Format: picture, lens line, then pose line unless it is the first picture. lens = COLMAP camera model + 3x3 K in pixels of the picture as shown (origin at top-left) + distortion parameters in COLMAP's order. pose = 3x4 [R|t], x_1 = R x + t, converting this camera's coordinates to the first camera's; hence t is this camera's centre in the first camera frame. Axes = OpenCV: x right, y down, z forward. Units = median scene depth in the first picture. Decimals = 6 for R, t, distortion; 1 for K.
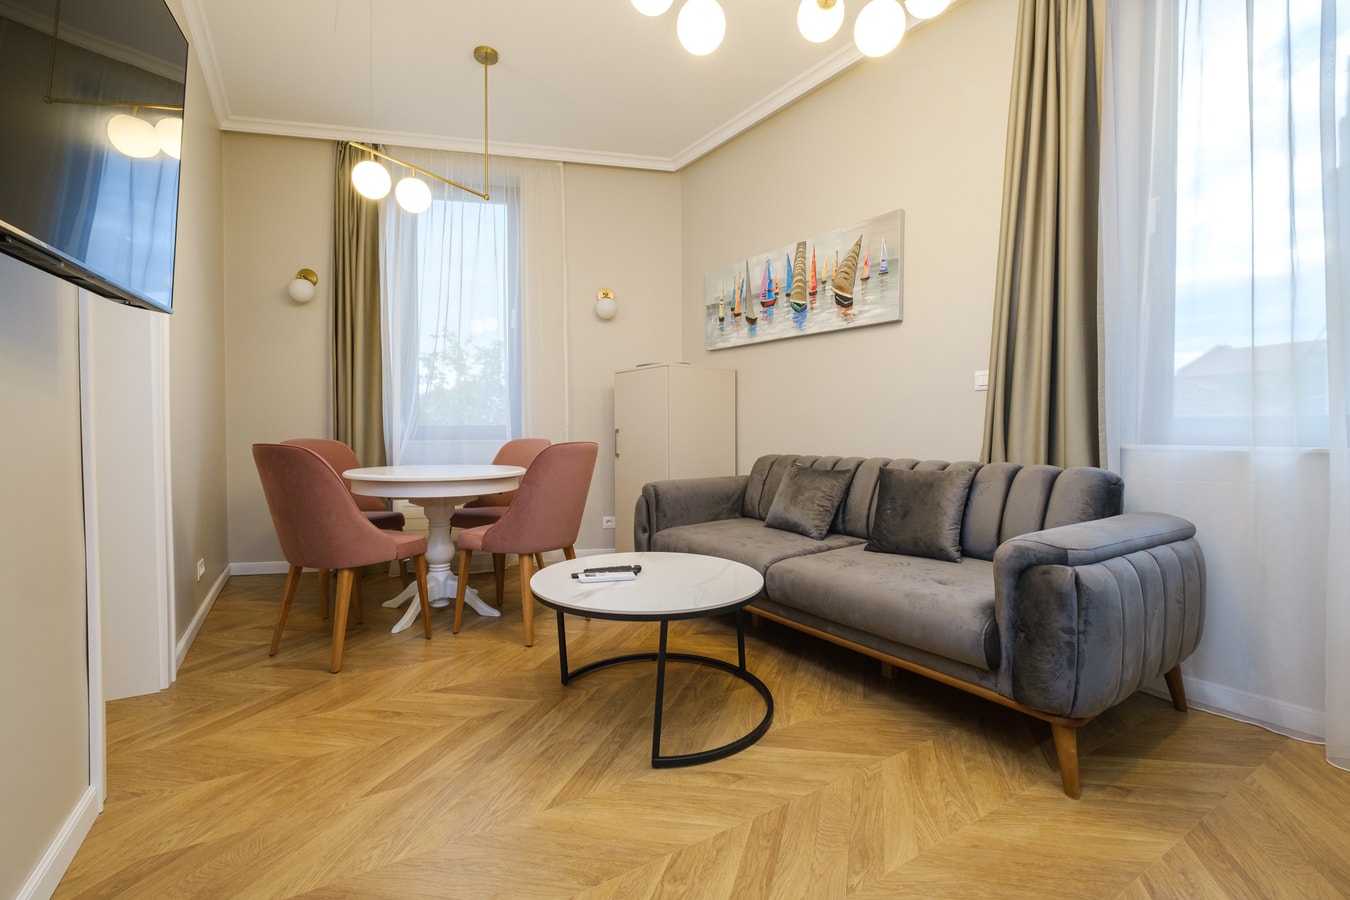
lens RADIAL K [[583.3, 0, 670.5], [0, 583.3, 440.0], [0, 0, 1]] dist [0.004335, 0.000383]
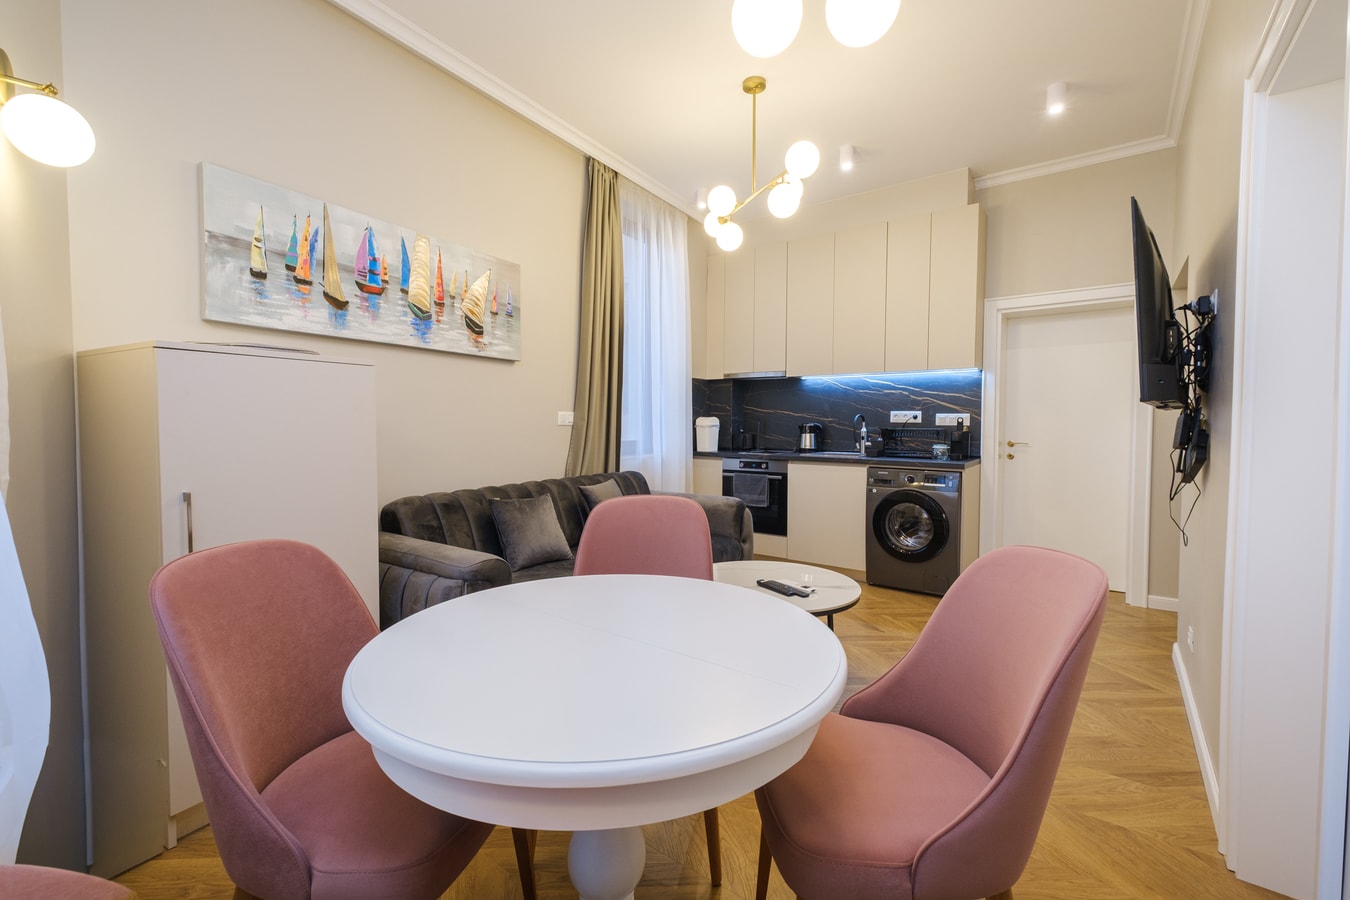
lens RADIAL K [[583.3, 0, 669.1], [0, 583.3, 446.1], [0, 0, 1]] dist [0.004335, 0.000383]
pose [[-0.367431, -0.031463, 0.929519, -0.641412], [0.018214, 0.998993, 0.041014, -0.065638], [-0.929873, 0.032000, -0.366487, 0.937894]]
